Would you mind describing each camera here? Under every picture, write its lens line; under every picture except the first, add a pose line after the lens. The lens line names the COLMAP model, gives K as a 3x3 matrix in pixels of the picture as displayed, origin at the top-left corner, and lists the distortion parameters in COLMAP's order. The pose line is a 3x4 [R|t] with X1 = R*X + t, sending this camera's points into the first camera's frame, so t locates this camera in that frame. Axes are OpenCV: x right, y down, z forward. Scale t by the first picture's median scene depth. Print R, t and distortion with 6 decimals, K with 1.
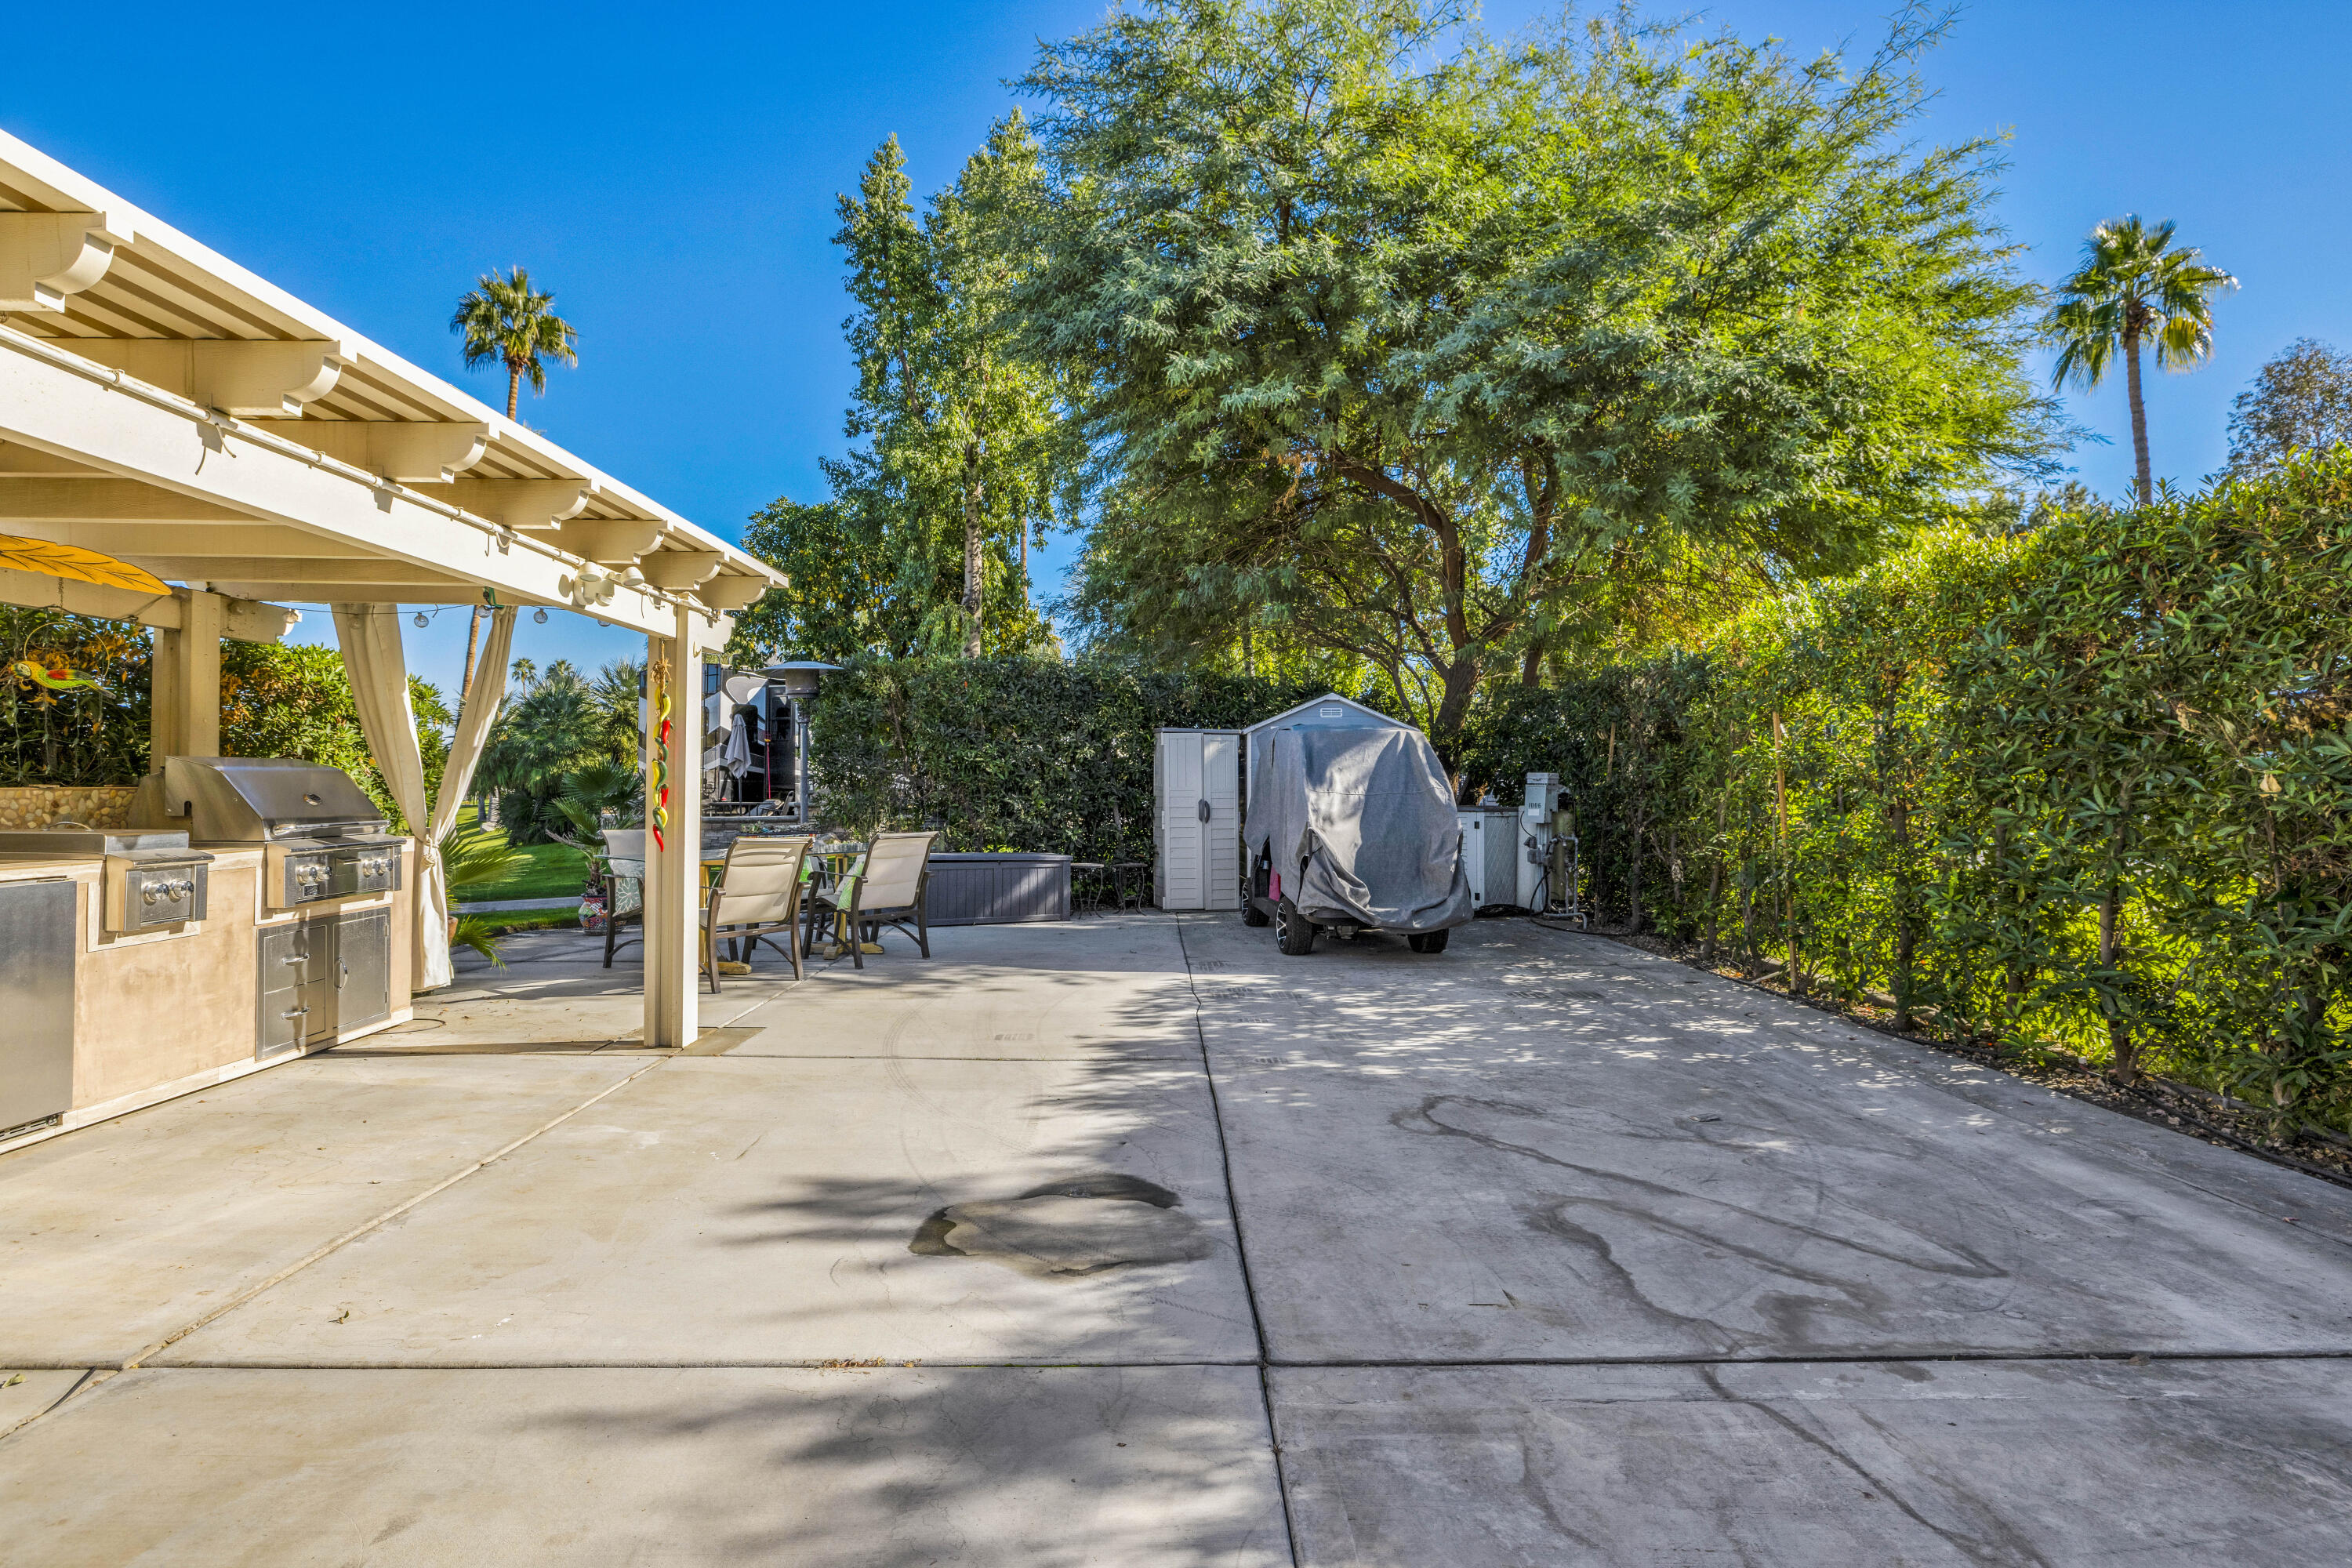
lens RADIAL K [[1125.6, 0, 1159.8], [0, 1125.6, 770.2], [0, 0, 1]] dist [-0.003134, -0.000308]
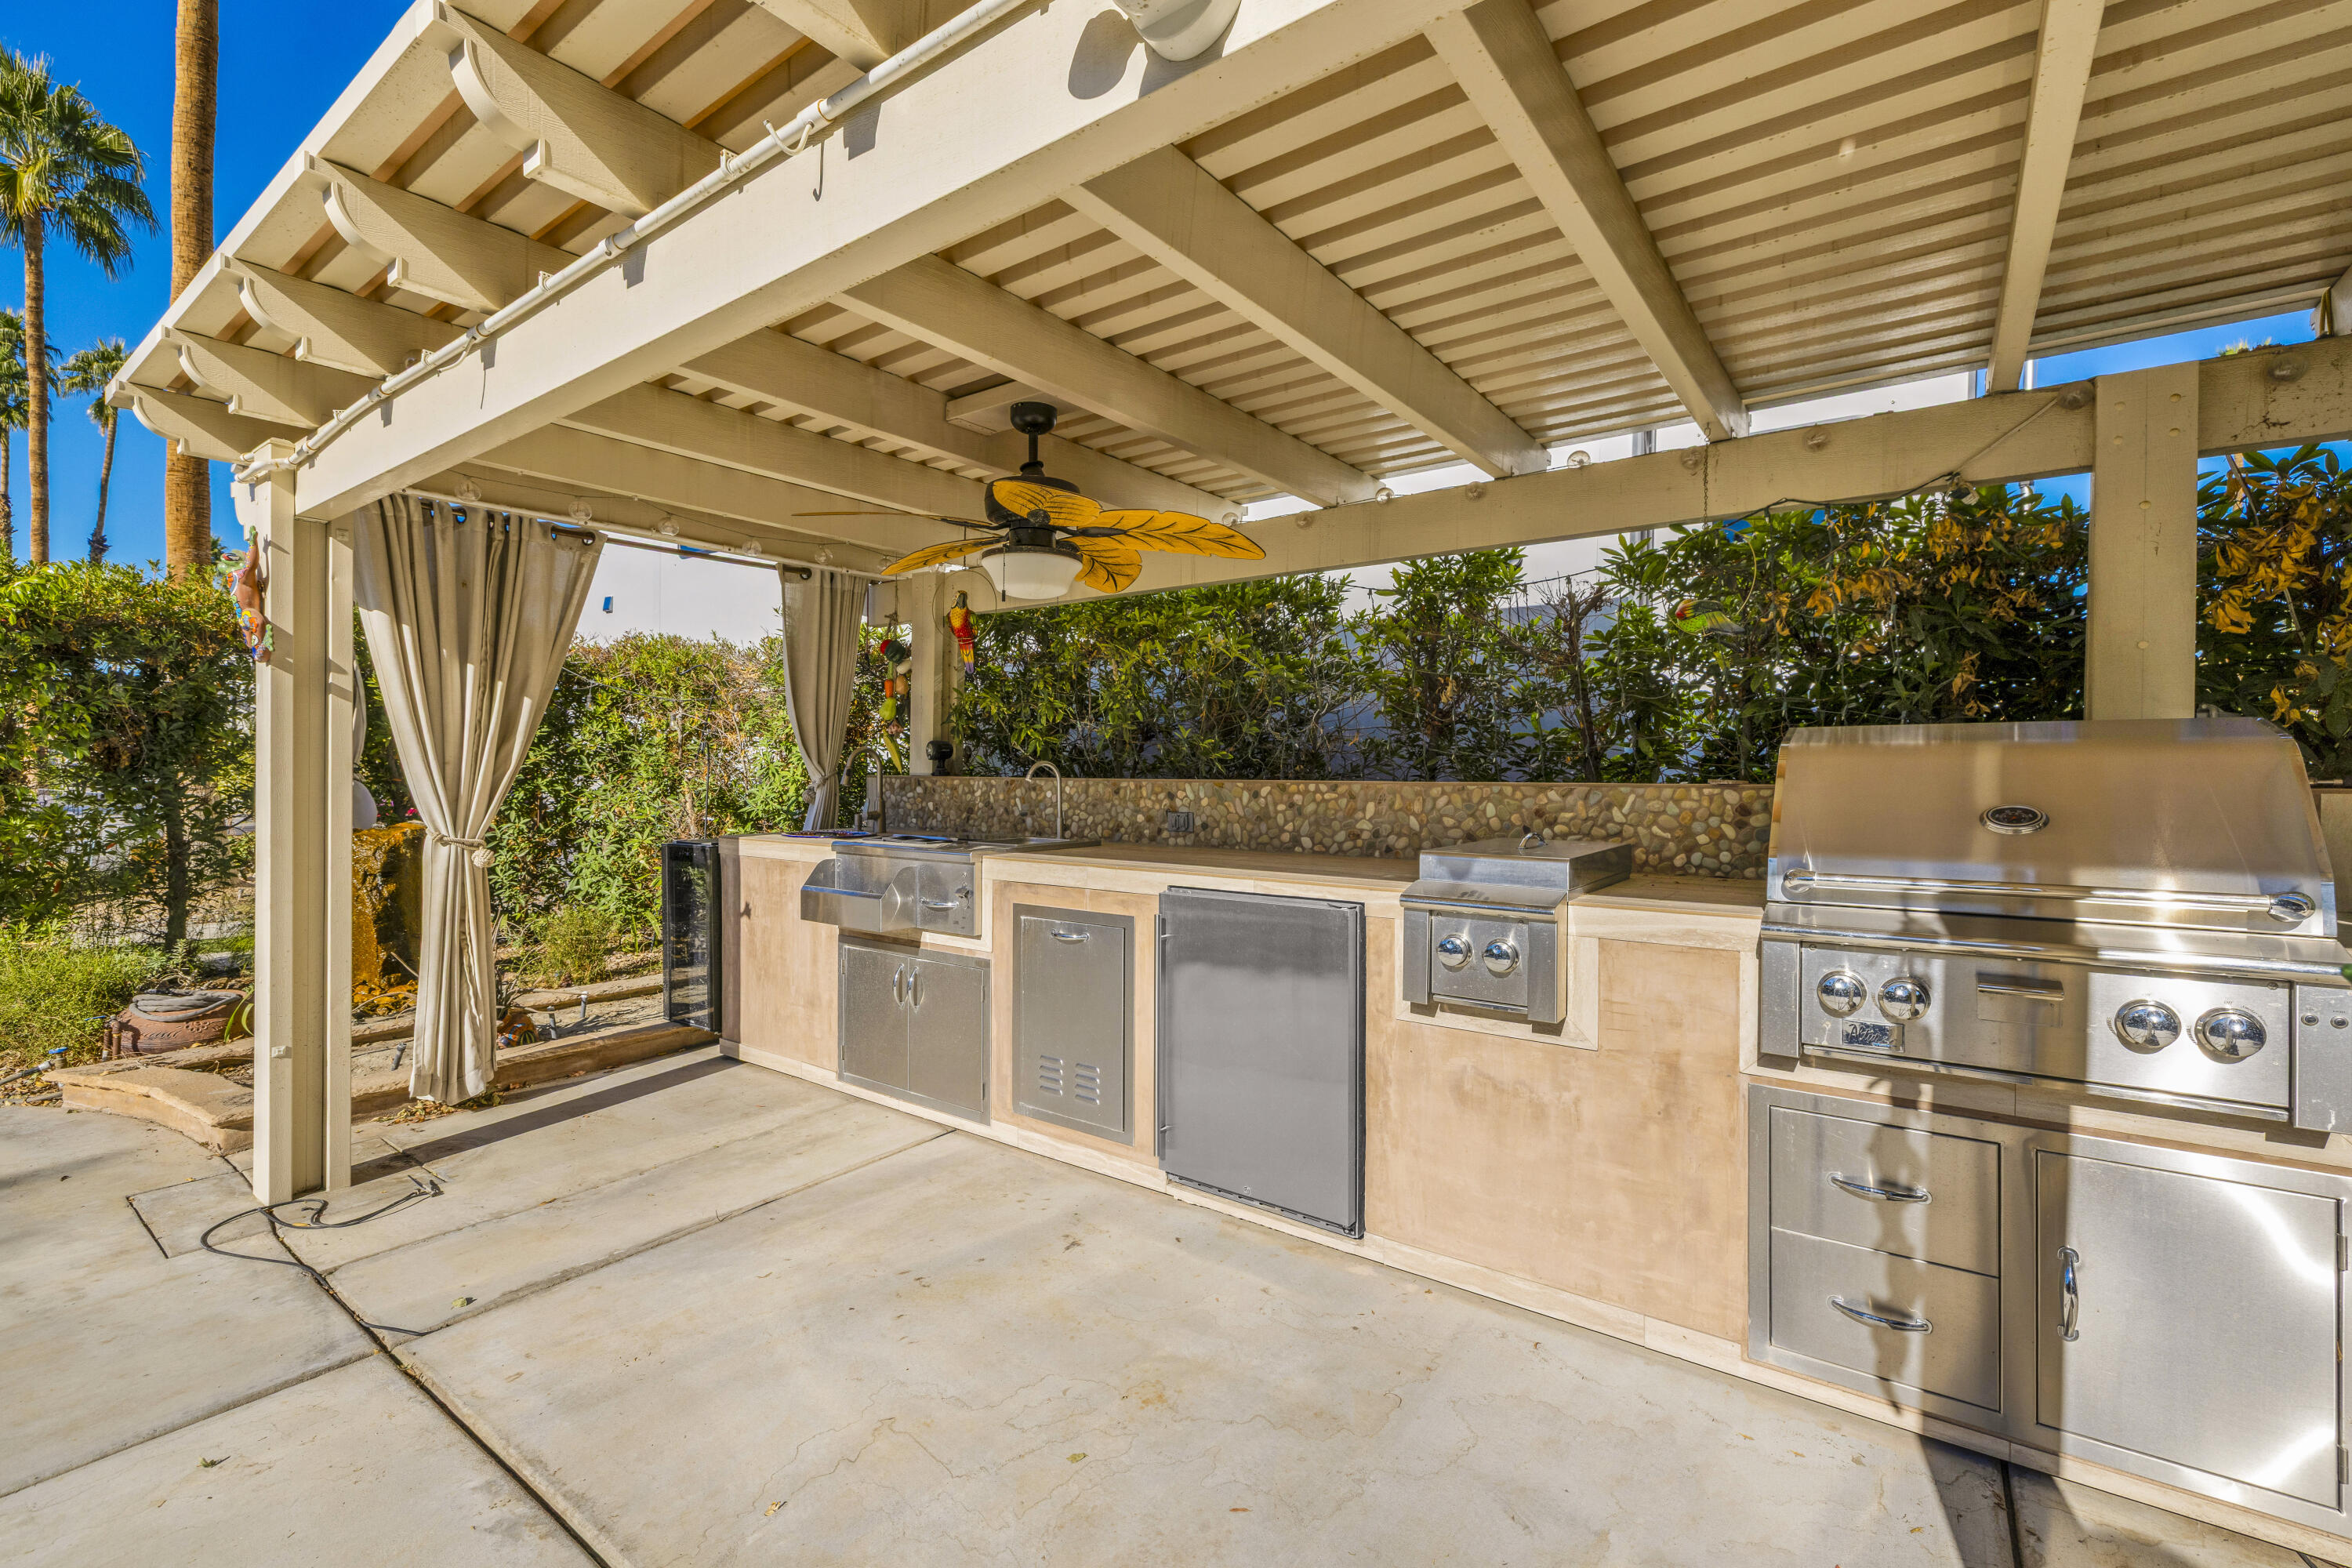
lens RADIAL K [[1025.5, 0, 1179.0], [0, 1025.5, 776.5], [0, 0, 1]] dist [0.001444, 0.000917]
pose [[-0.605769, -0.003100, -0.795635, -0.272690], [0.002498, 0.999980, -0.005798, 0.011637], [0.795637, -0.005500, -0.605749, 0.942348]]
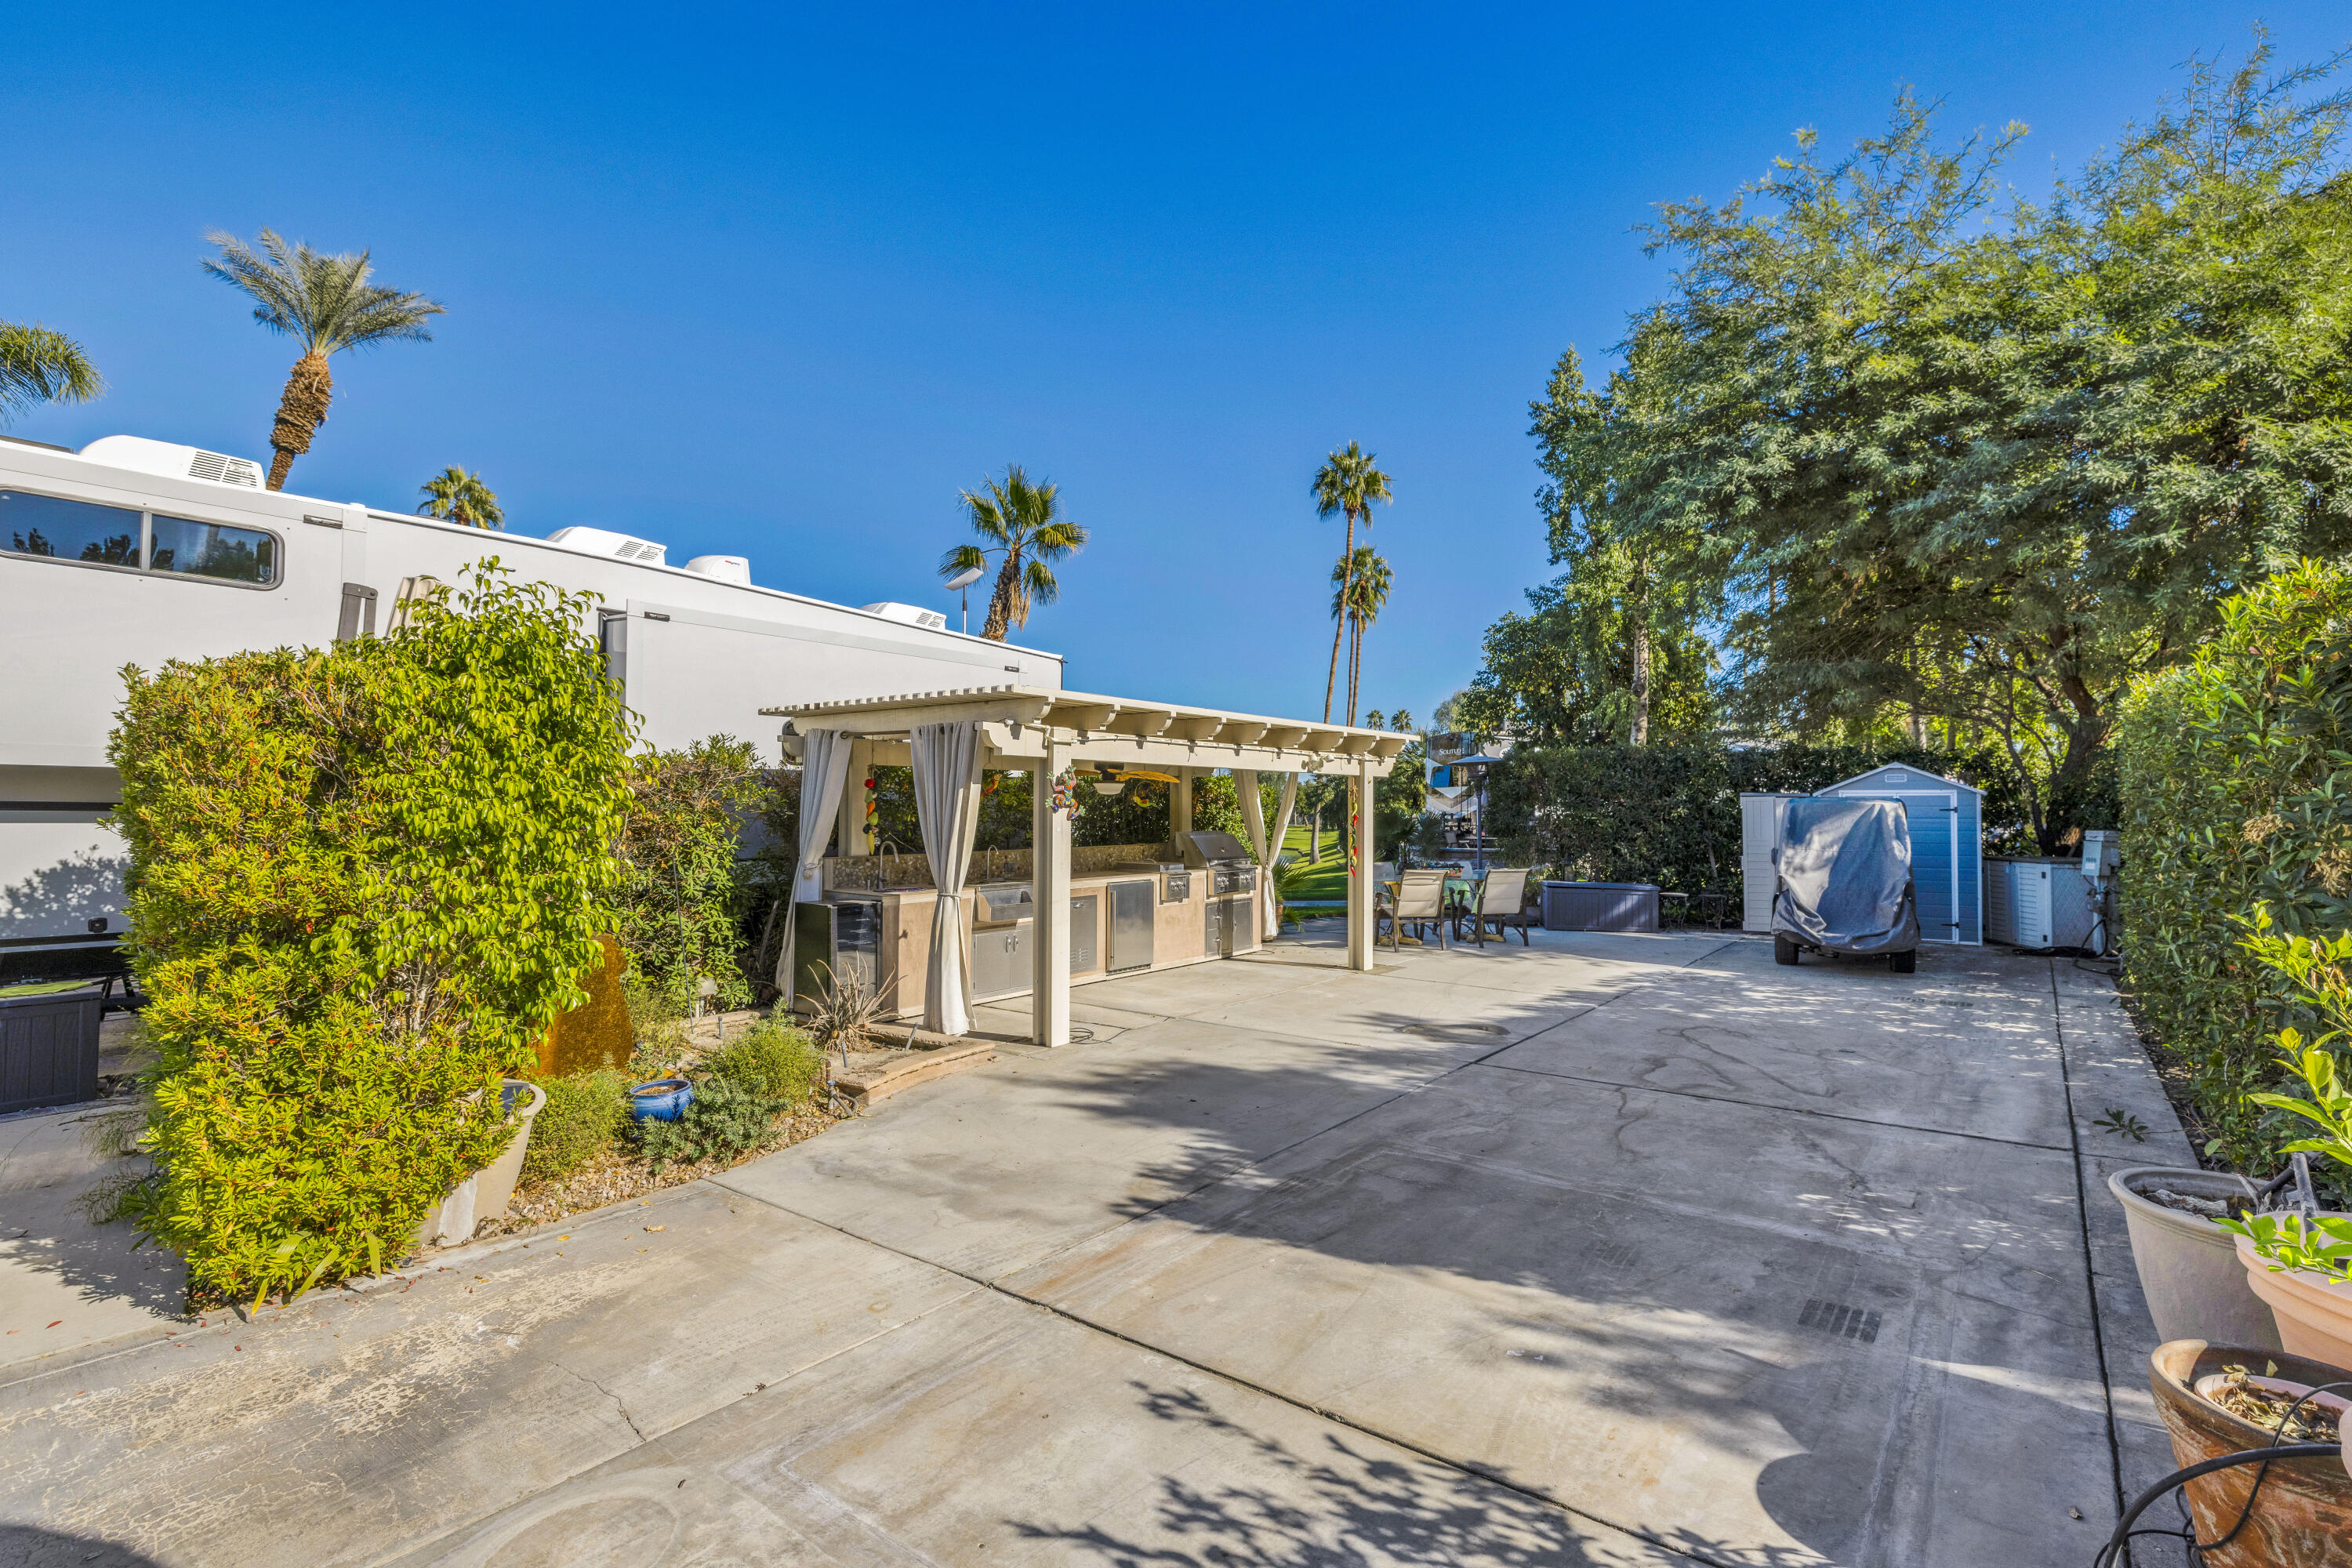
lens RADIAL K [[1065.8, 0, 1253.2], [0, 1065.8, 788.3], [0, 0, 1]] dist [0.000659, 0.000771]
pose [[0.805736, -0.013463, -0.592121, 0.582325], [0.009393, 0.999906, -0.009954, -0.075245], [0.592200, 0.002458, 0.805787, -0.715221]]
